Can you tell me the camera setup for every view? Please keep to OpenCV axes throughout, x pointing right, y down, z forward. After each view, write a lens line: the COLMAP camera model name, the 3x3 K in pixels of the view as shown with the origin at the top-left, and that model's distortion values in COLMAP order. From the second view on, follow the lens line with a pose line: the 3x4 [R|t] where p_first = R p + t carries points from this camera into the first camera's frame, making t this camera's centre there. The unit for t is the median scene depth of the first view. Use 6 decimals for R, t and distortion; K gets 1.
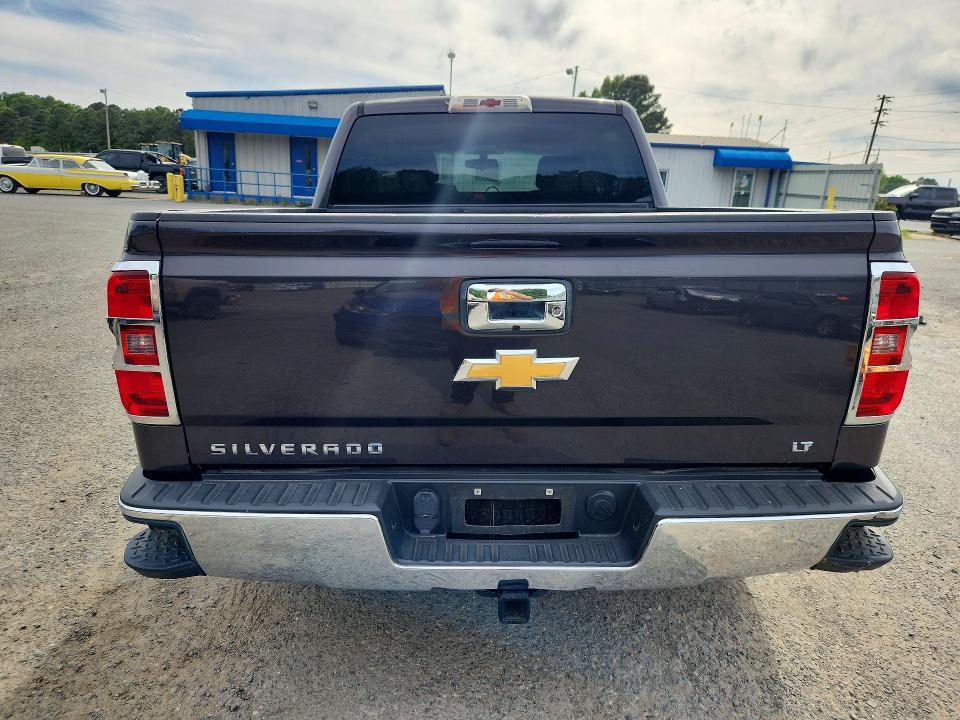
lens RADIAL K [[650.8, 0, 475.8], [0, 650.8, 352.8], [0, 0, 1]] dist [0.052417, -0.055708]
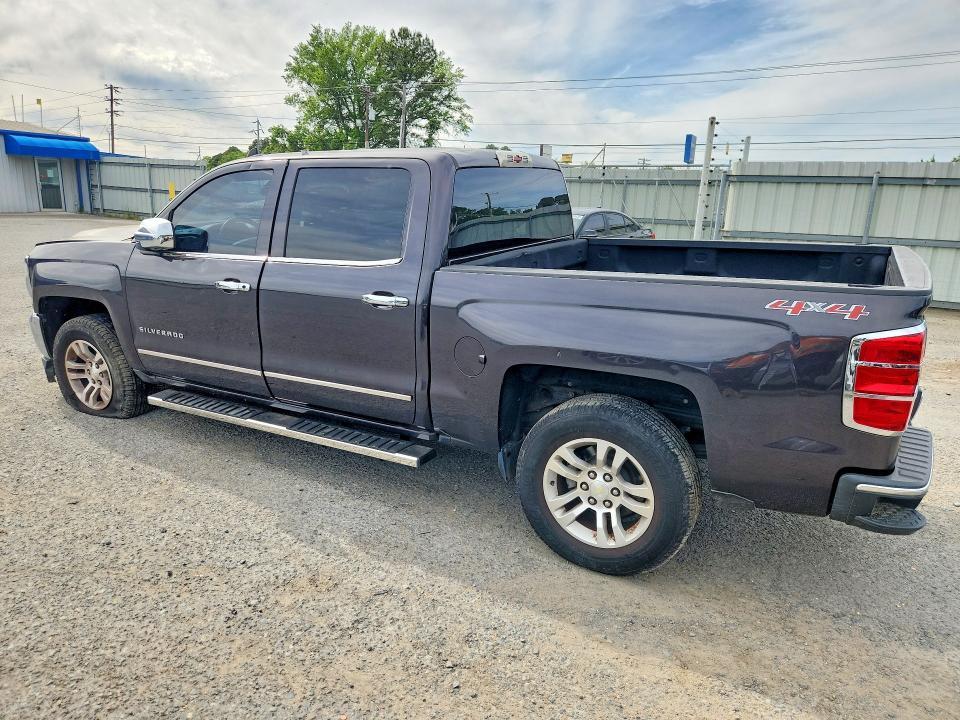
lens RADIAL K [[650.8, 0, 475.8], [0, 650.8, 352.8], [0, 0, 1]] dist [0.052417, -0.055708]
pose [[0.497773, -0.217751, 0.839528, -0.114826], [0.199265, 0.970789, 0.133648, -0.024010], [-0.844106, 0.100762, 0.526623, 0.053732]]
